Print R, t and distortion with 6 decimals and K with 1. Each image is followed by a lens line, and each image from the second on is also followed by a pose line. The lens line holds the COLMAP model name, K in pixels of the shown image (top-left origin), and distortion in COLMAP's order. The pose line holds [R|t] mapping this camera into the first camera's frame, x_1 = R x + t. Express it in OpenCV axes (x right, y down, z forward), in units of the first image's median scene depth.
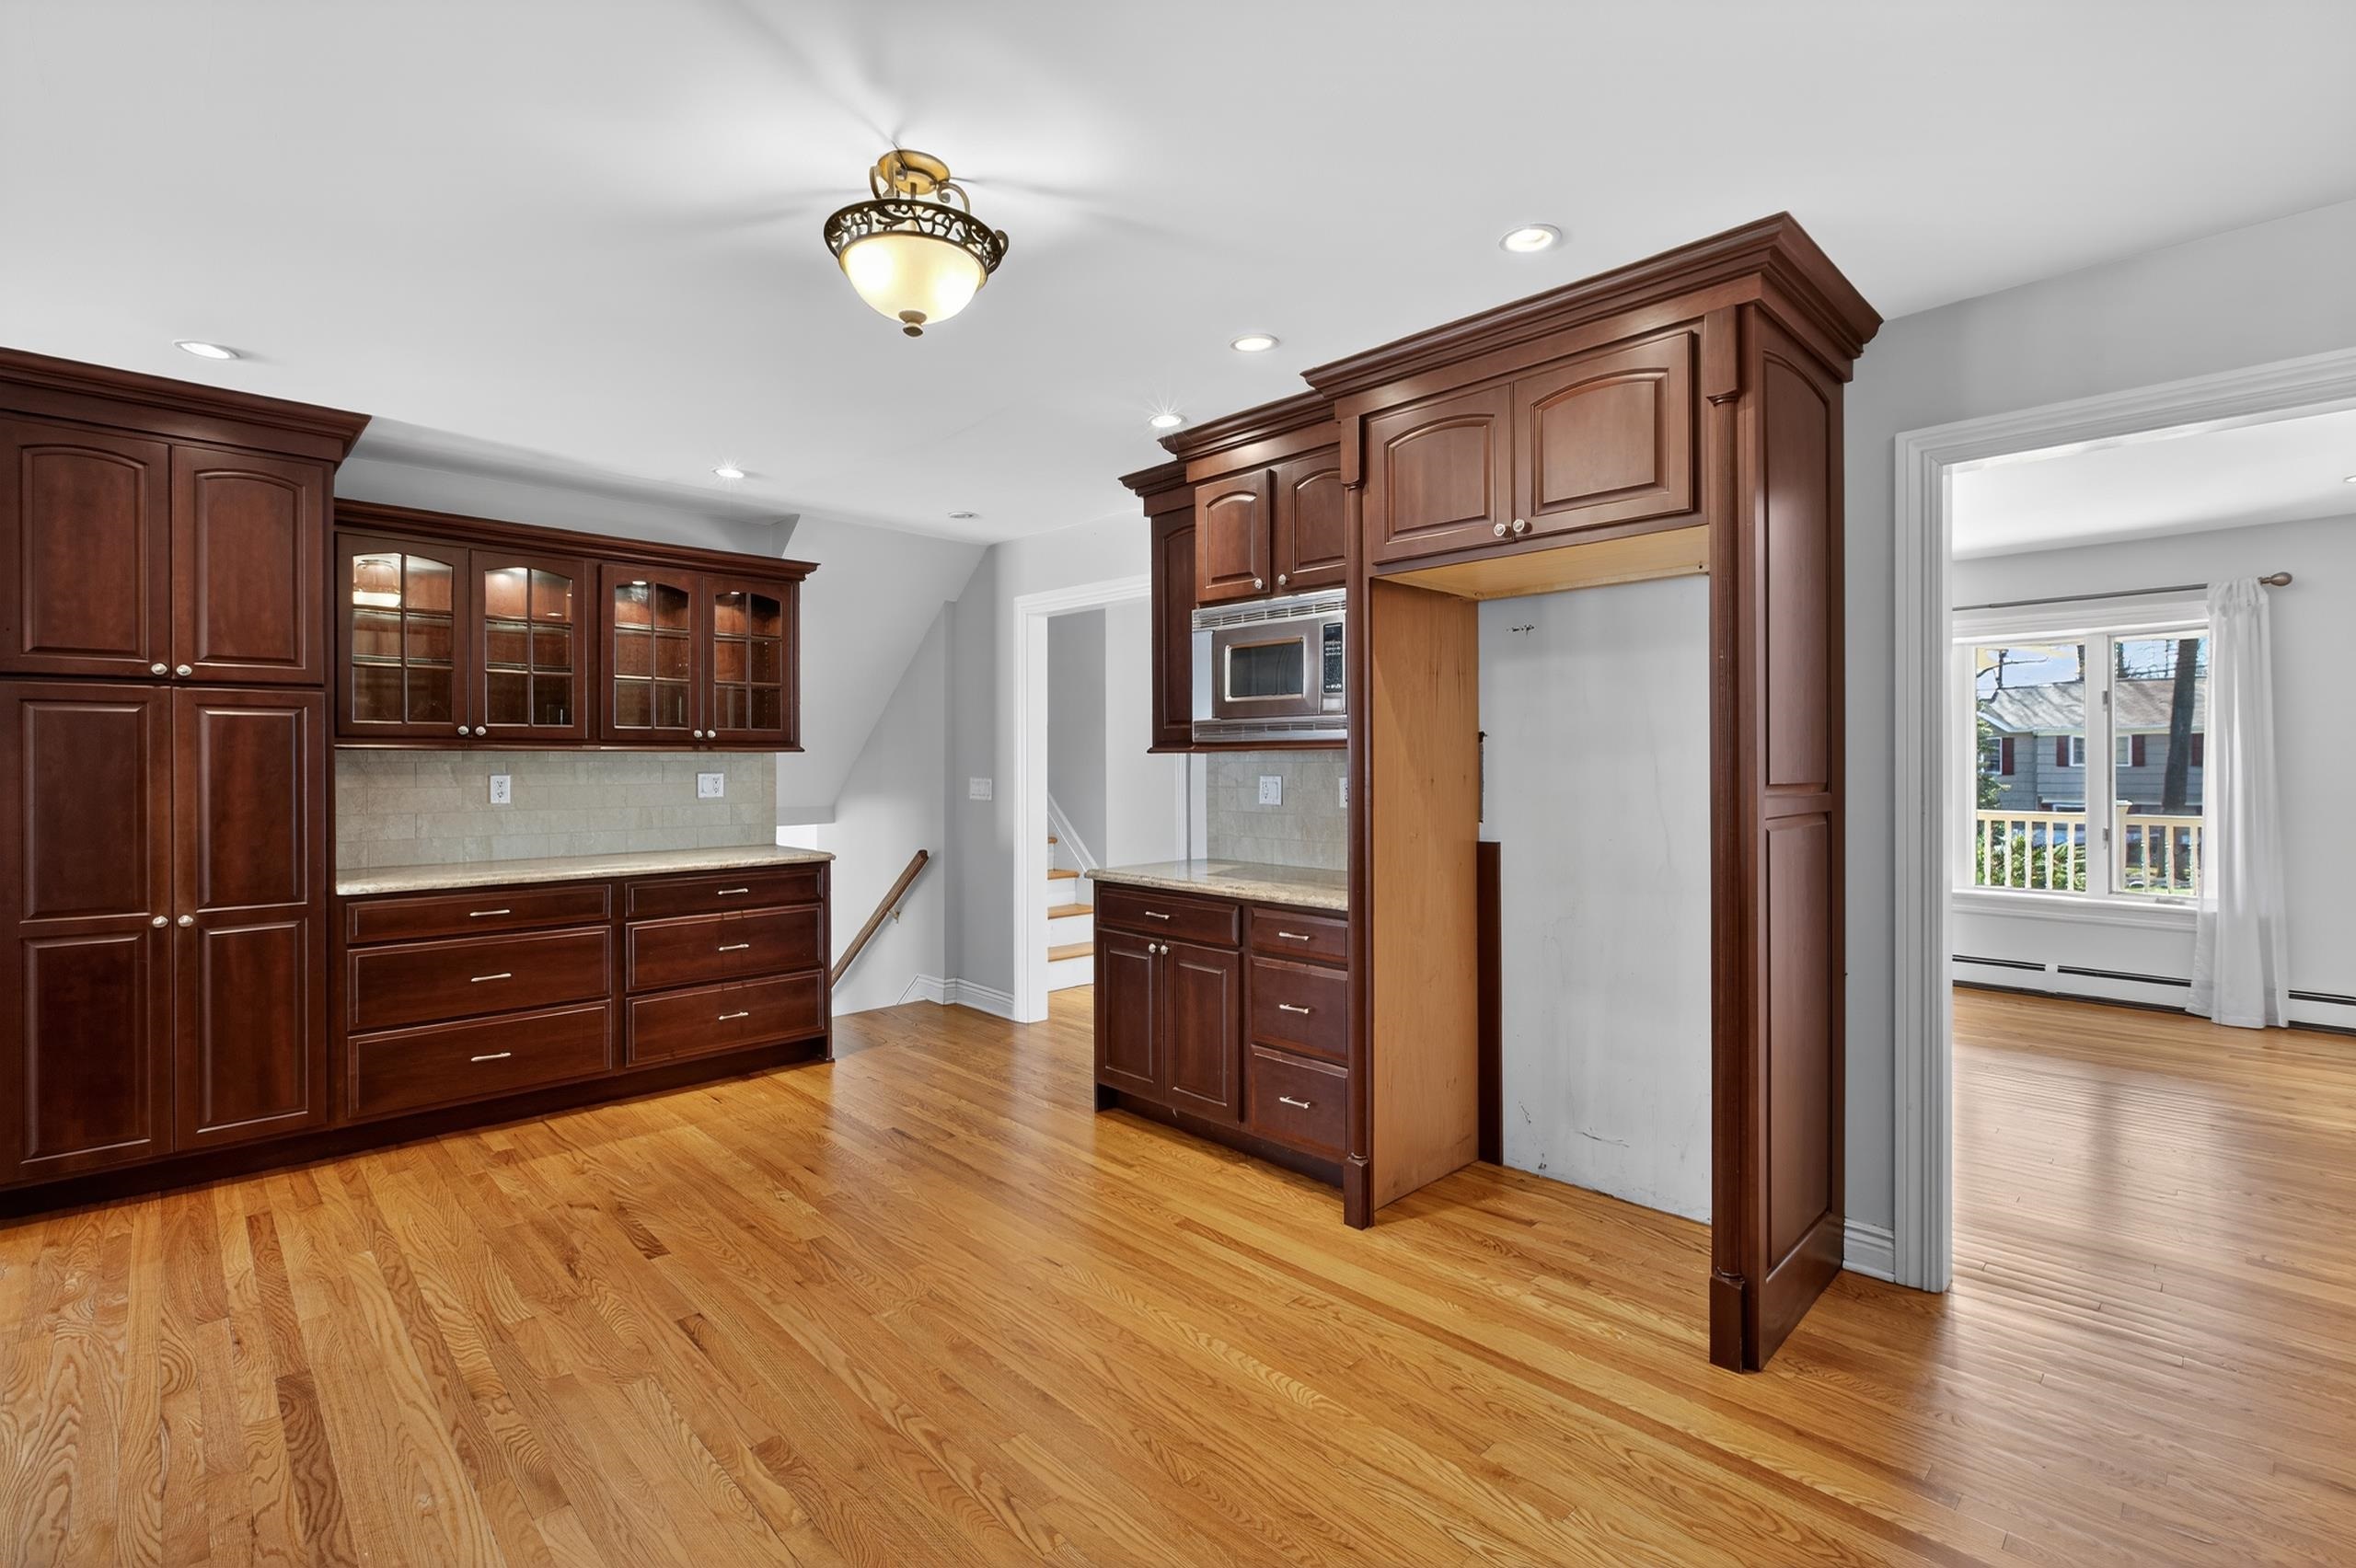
lens RADIAL K [[1034.0, 0, 1178.8], [0, 1034.0, 778.4], [0, 0, 1]] dist [0.003236, 0.001076]
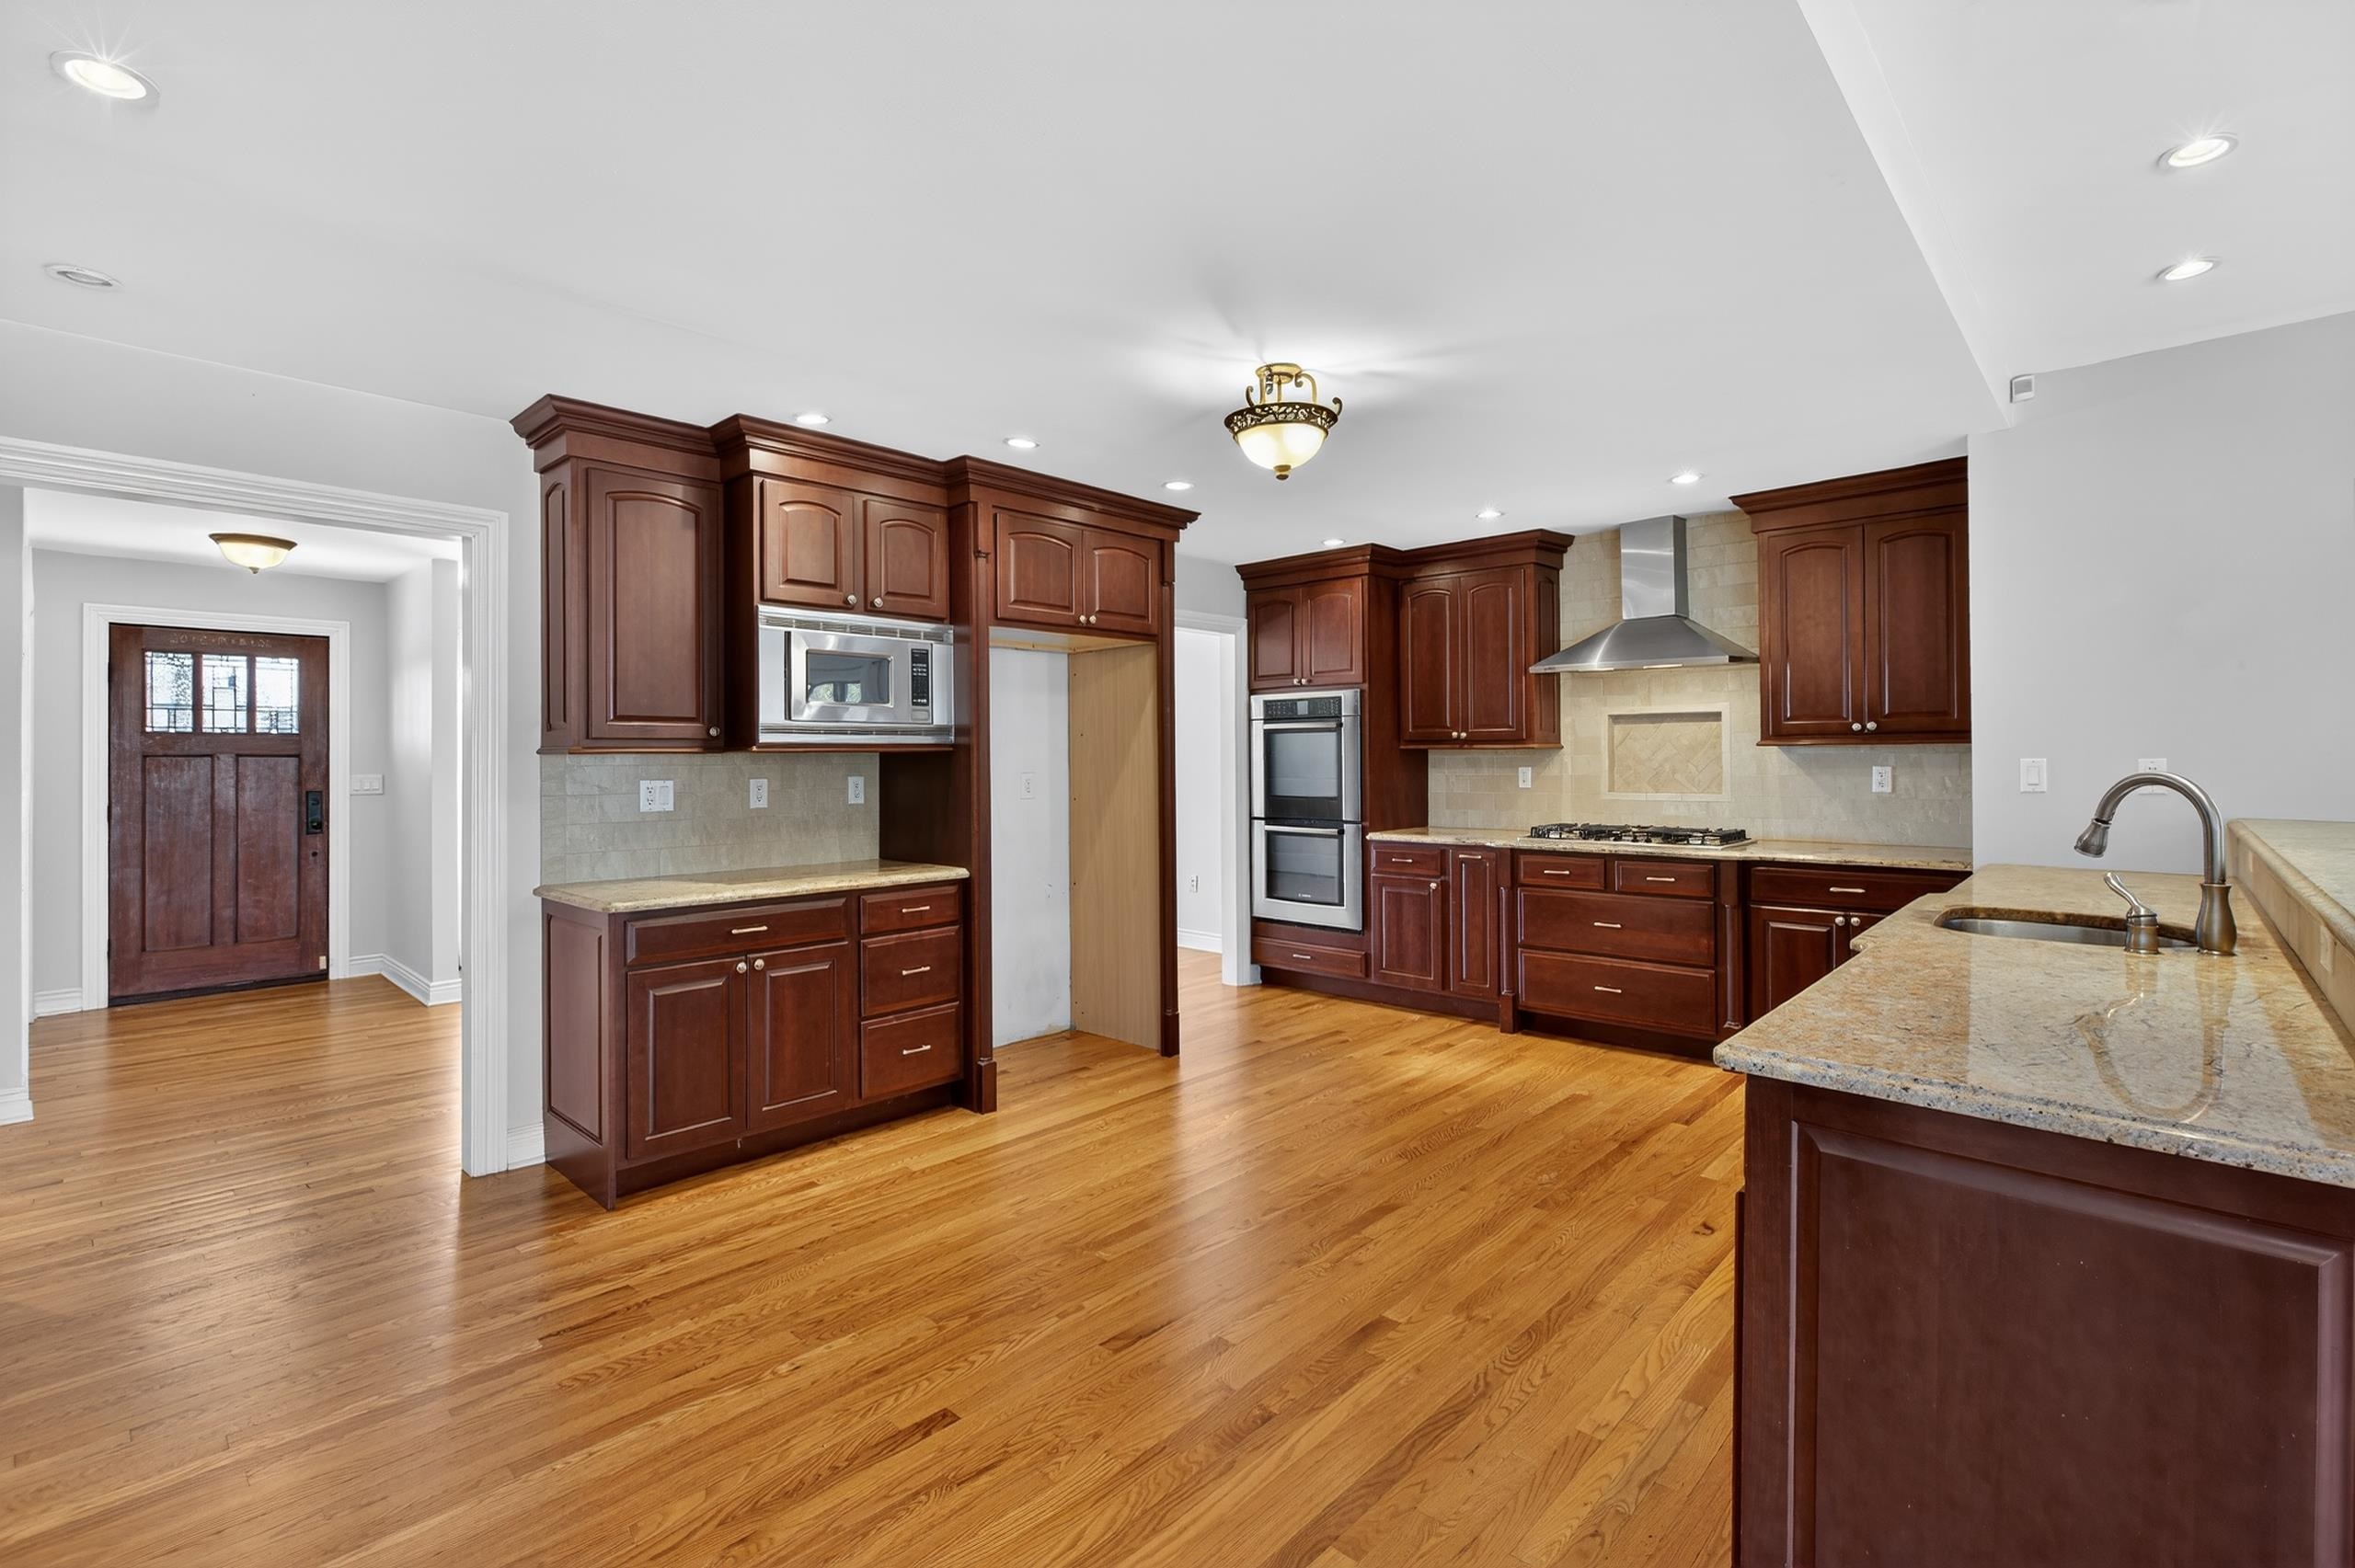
lens RADIAL K [[1033.4, 0, 1183.1], [0, 1033.4, 767.0], [0, 0, 1]] dist [0.003236, 0.001076]
pose [[-0.025971, -0.005568, 0.999647, -0.853178], [0.022044, 0.999738, 0.006141, -0.009411], [-0.999420, 0.022196, -0.025842, 0.567358]]
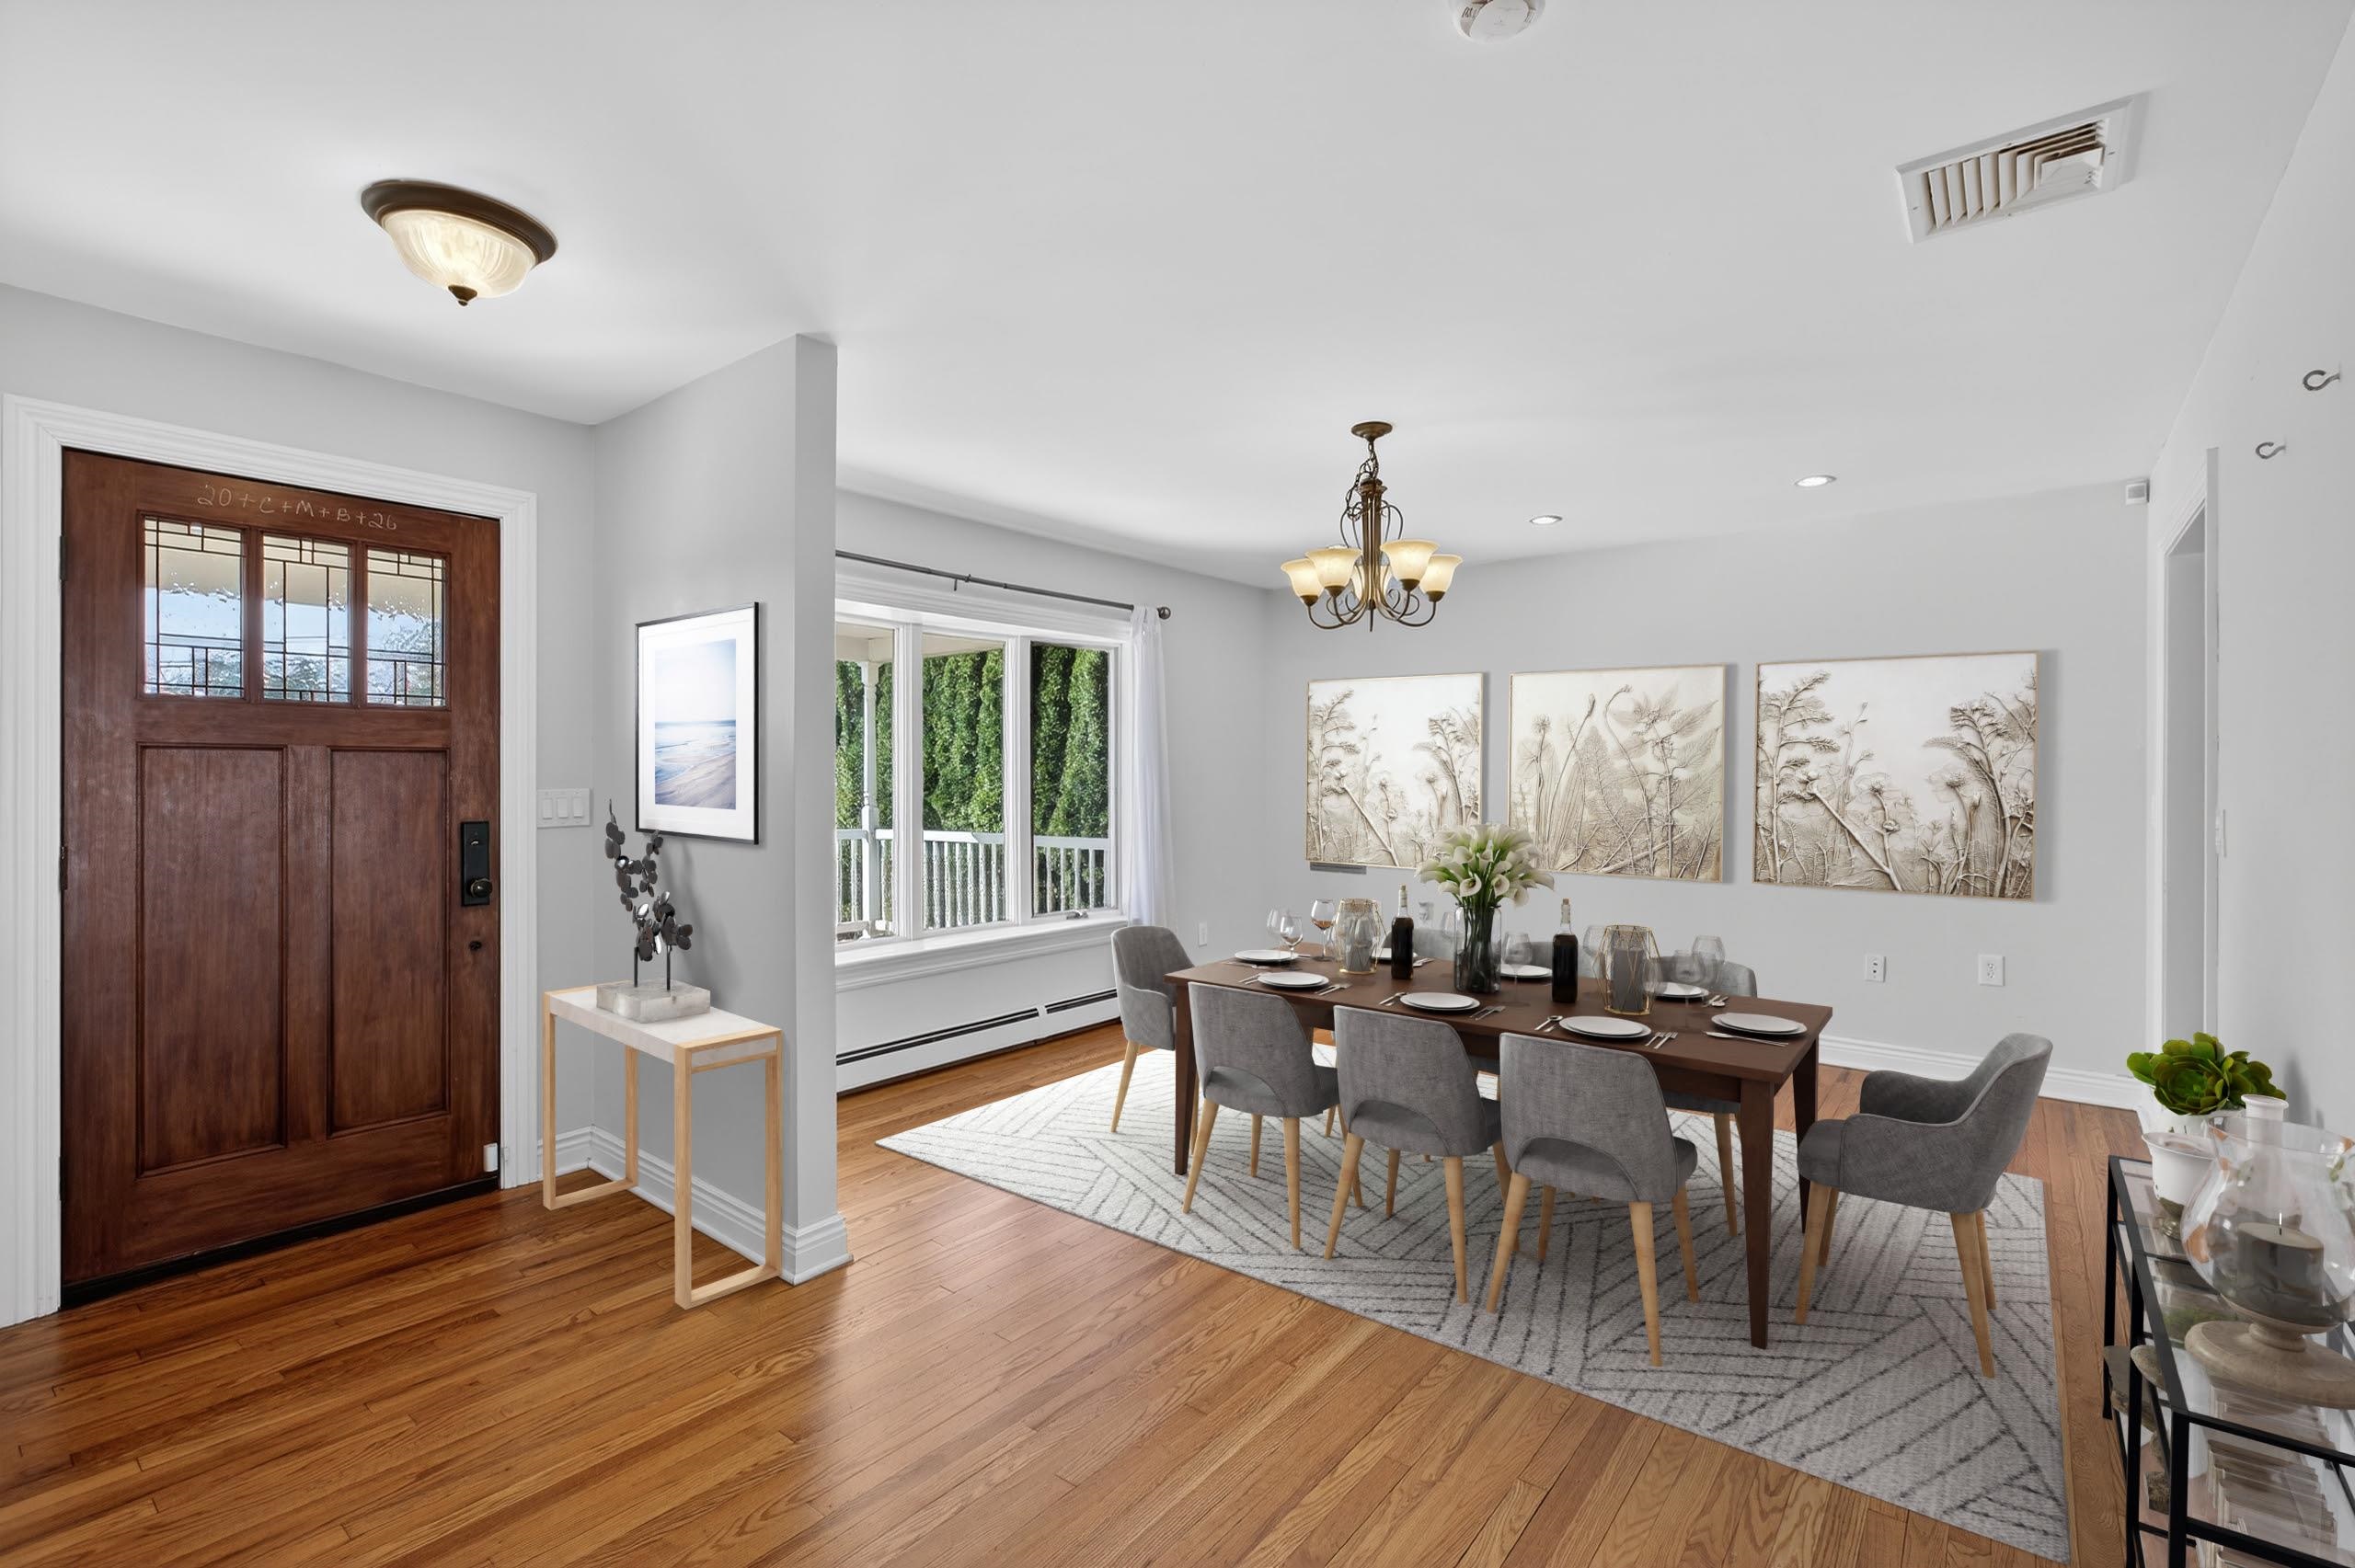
lens RADIAL K [[1033.4, 0, 1169.8], [0, 1033.4, 792.2], [0, 0, 1]] dist [0.003236, 0.001076]
pose [[-0.097130, -0.014240, 0.995170, -0.056215], [0.013204, 0.999791, 0.015595, -0.020919], [-0.995184, 0.014655, -0.096922, 1.428137]]
